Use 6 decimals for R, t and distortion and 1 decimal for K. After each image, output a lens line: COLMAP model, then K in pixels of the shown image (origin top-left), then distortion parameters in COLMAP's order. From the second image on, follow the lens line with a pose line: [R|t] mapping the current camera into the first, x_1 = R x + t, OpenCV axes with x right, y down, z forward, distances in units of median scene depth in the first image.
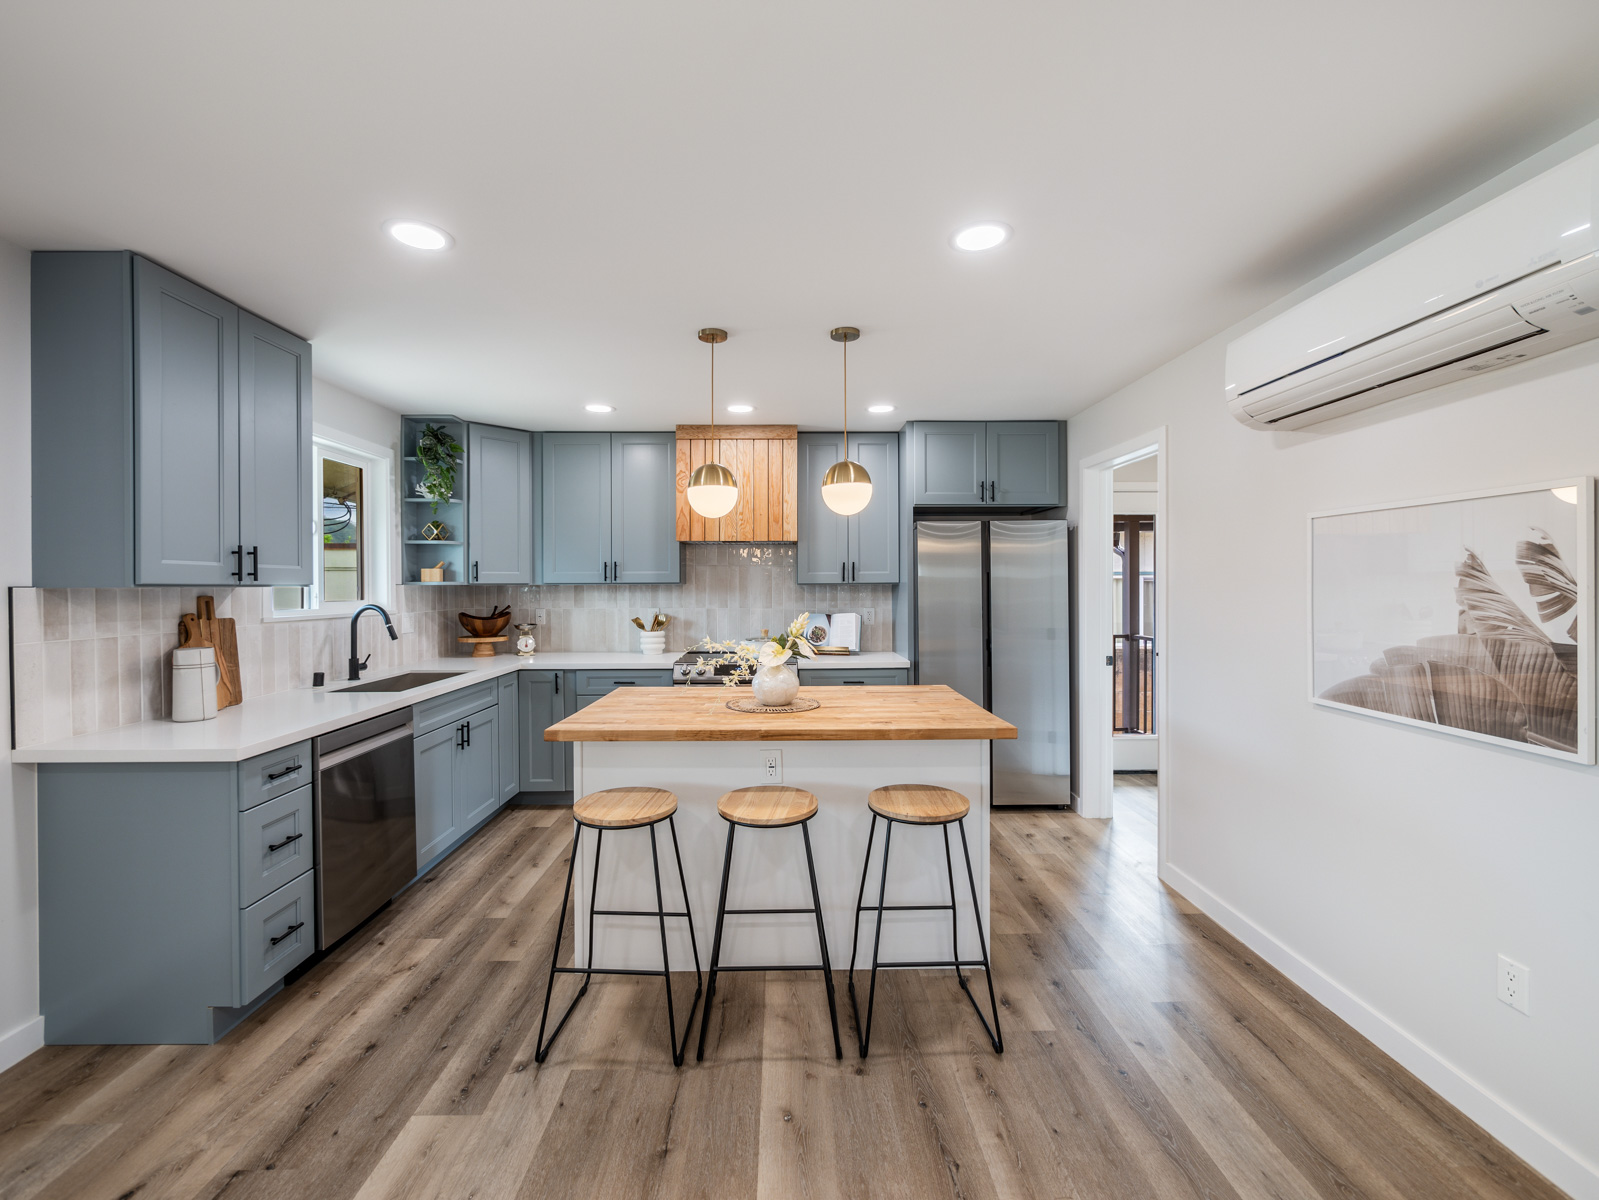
lens RADIAL K [[679.0, 0, 790.3], [0, 679.0, 589.8], [0, 0, 1]] dist [-0.007587, -0.000020]
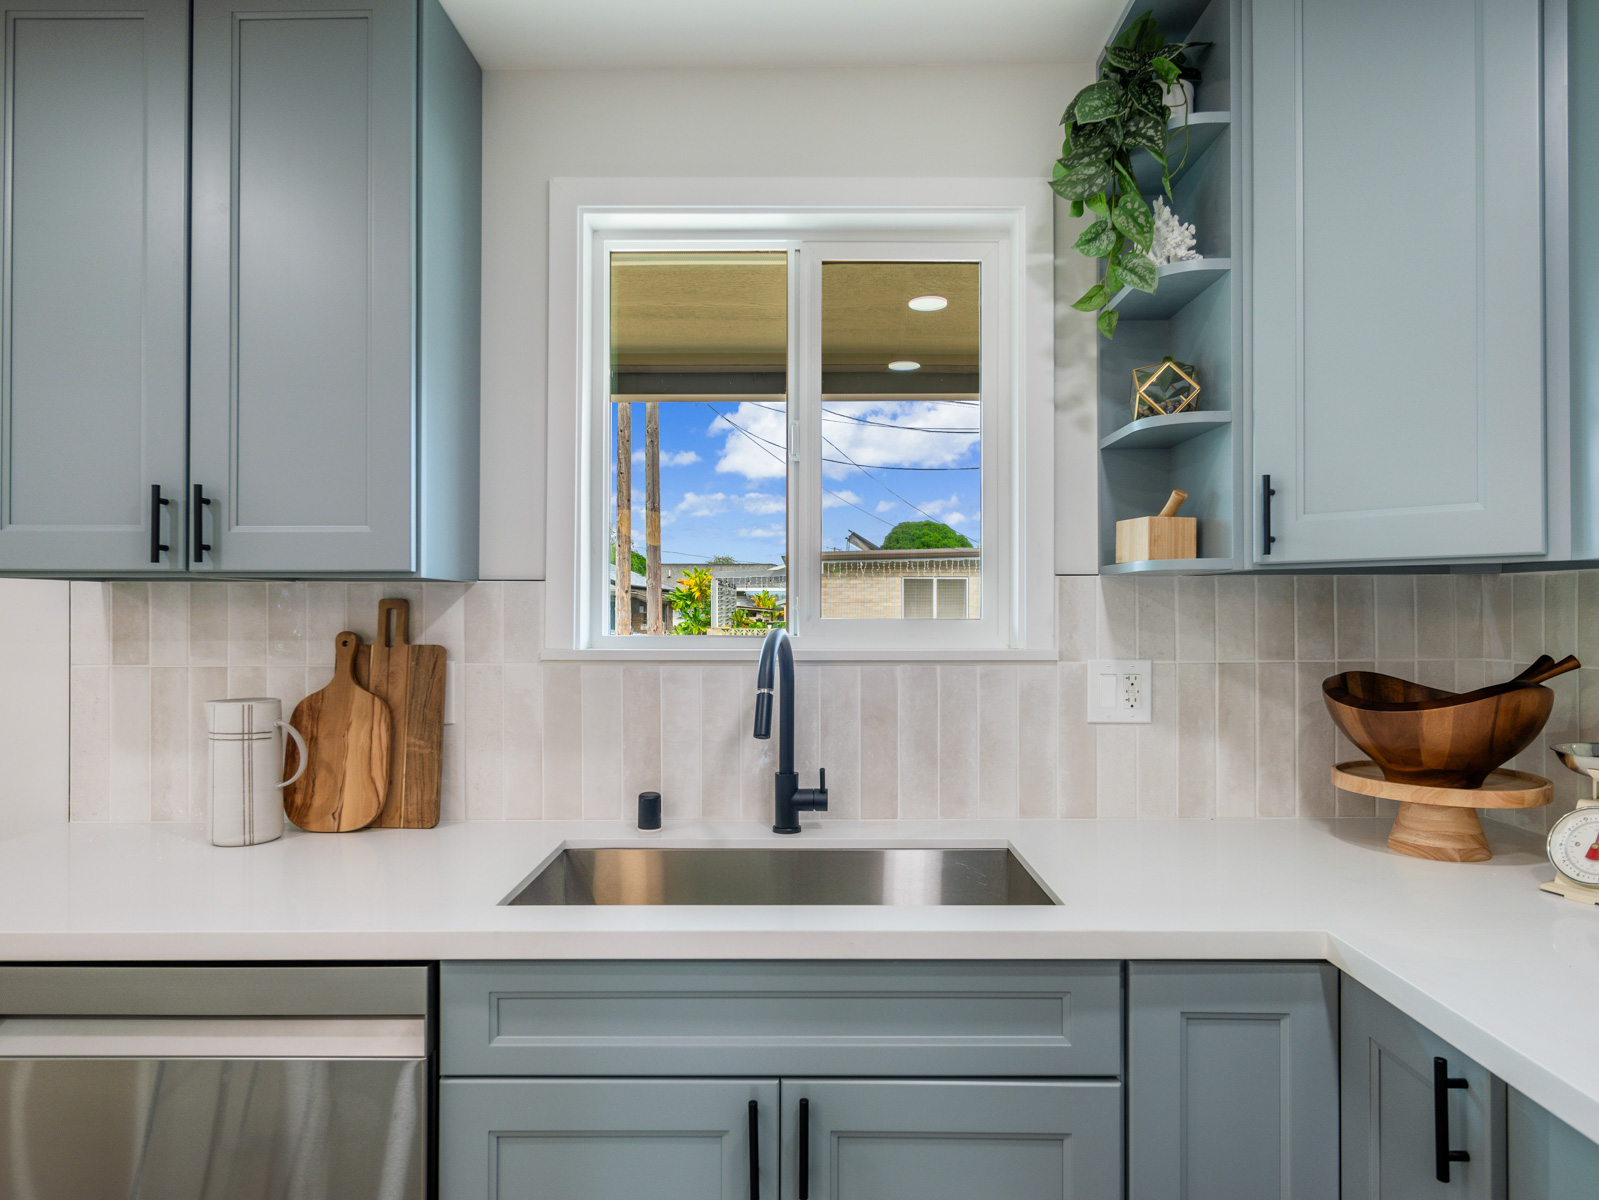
lens RADIAL K [[972.8, 0, 799.0], [0, 972.8, 598.7], [0, 0, 1]] dist [-0.002464, 0.000935]
pose [[-0.012694, -0.005467, -0.999904, -0.112127], [-0.005666, 0.999969, -0.005395, 0.008760], [0.999903, 0.005597, -0.012725, 1.005040]]
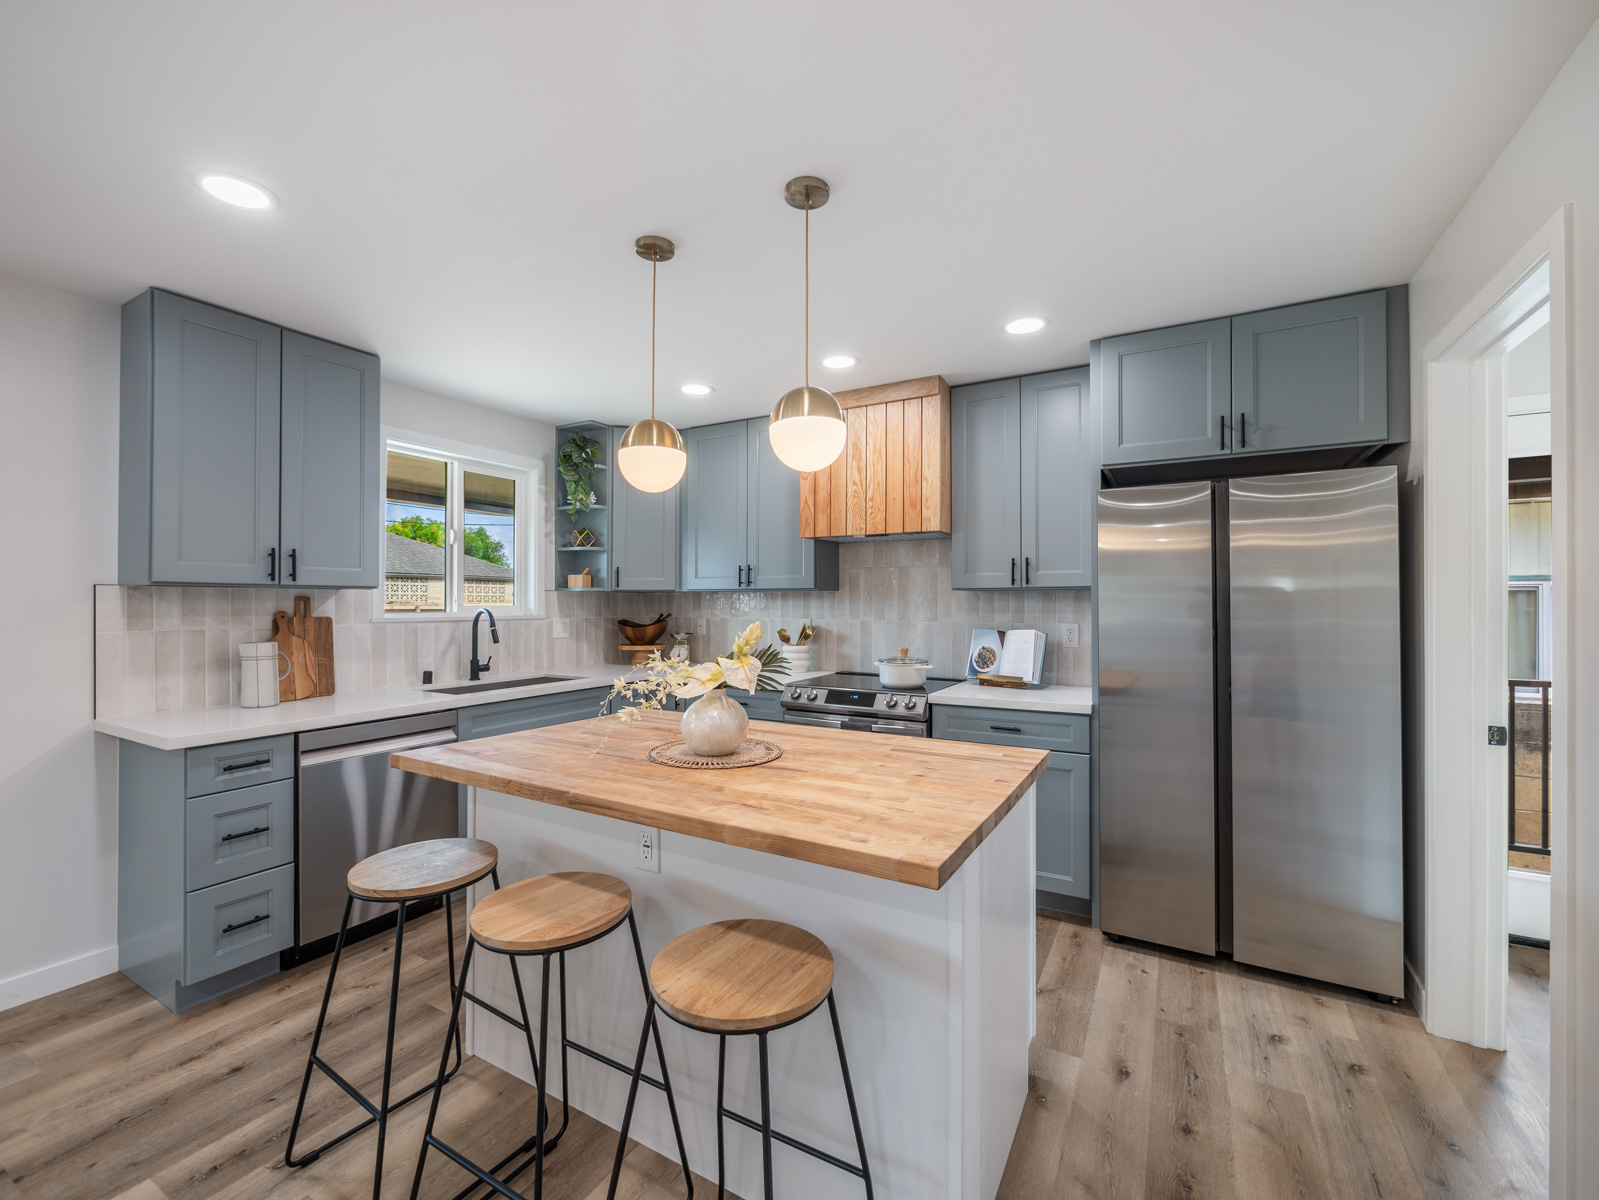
lens RADIAL K [[679.0, 0, 793.3], [0, 679.0, 599.7], [0, 0, 1]] dist [-0.007587, -0.000020]
pose [[0.860039, 0.001833, -0.510226, 0.312675], [-0.007161, 0.999938, -0.008477, 0.014040], [0.510179, 0.010944, 0.859999, 0.345196]]
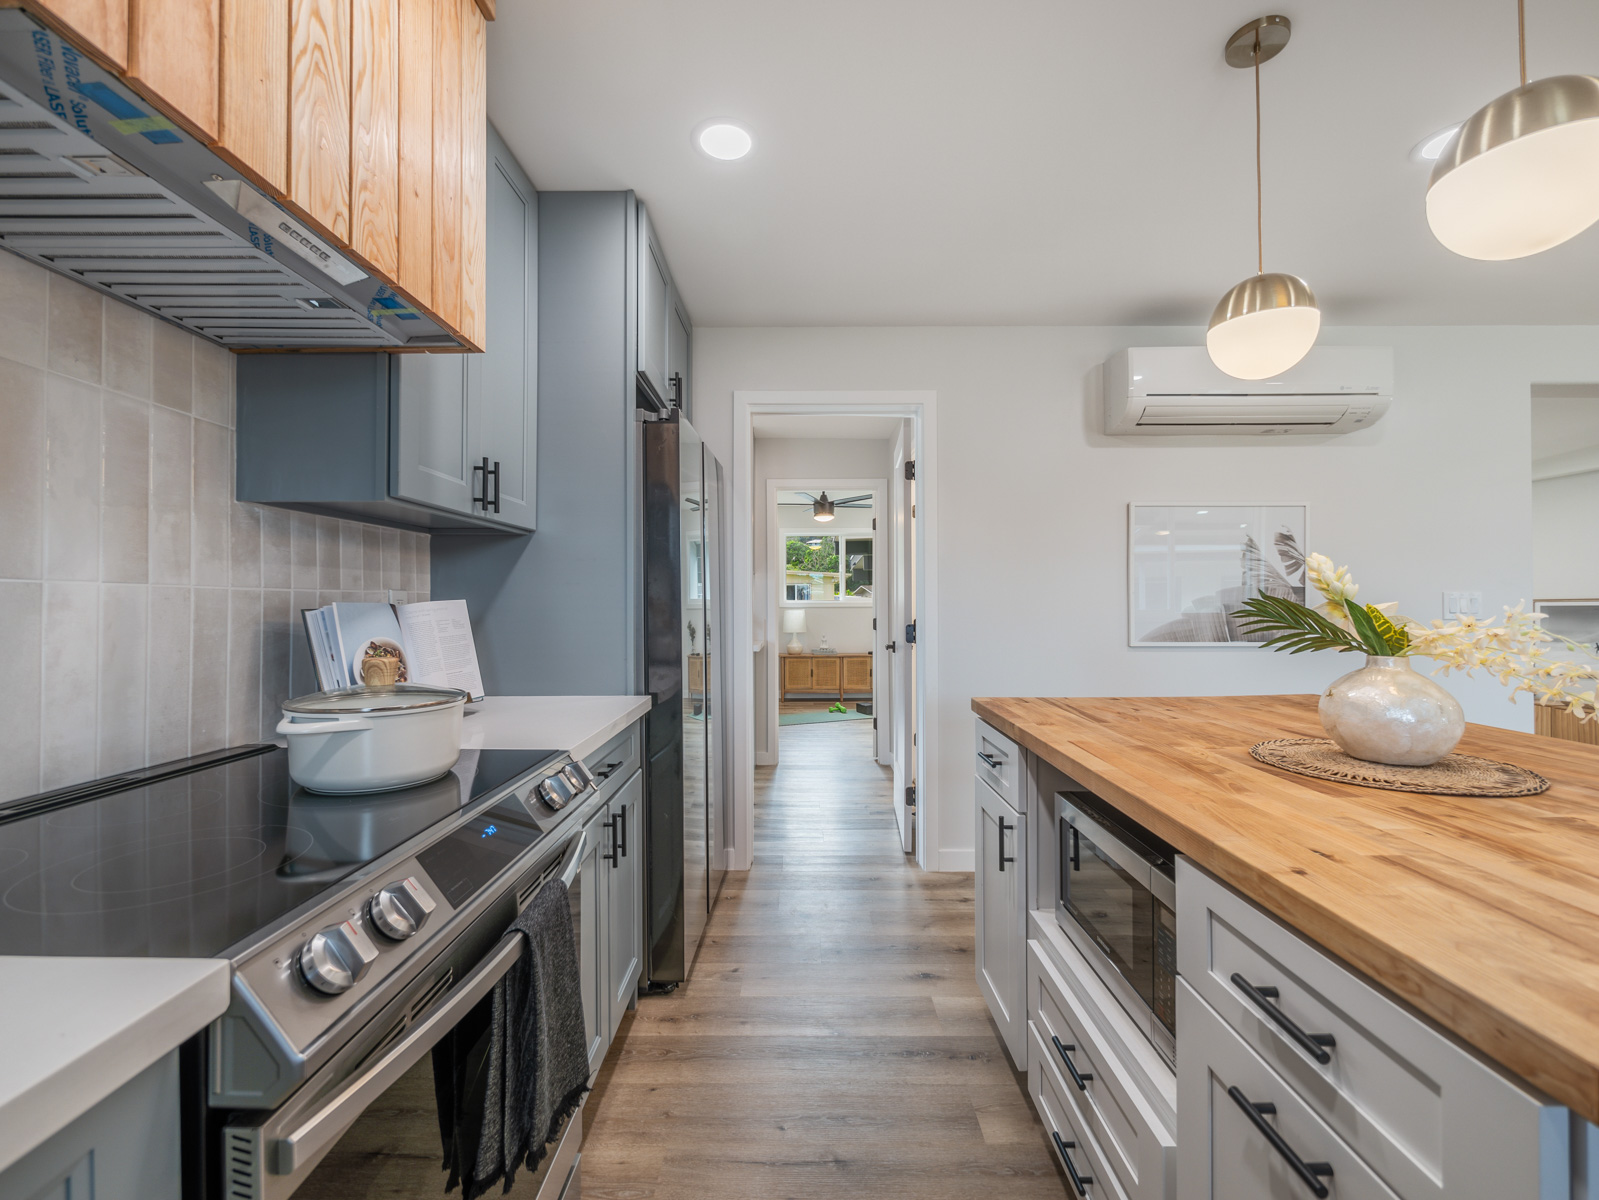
lens RADIAL K [[679.0, 0, 784.2], [0, 679.0, 595.3], [0, 0, 1]] dist [-0.007587, -0.000020]
pose [[0.017666, 0.011796, 0.999774, -0.356815], [0.009637, 0.999882, -0.011968, 0.049943], [-0.999798, 0.009846, 0.017550, 1.069073]]
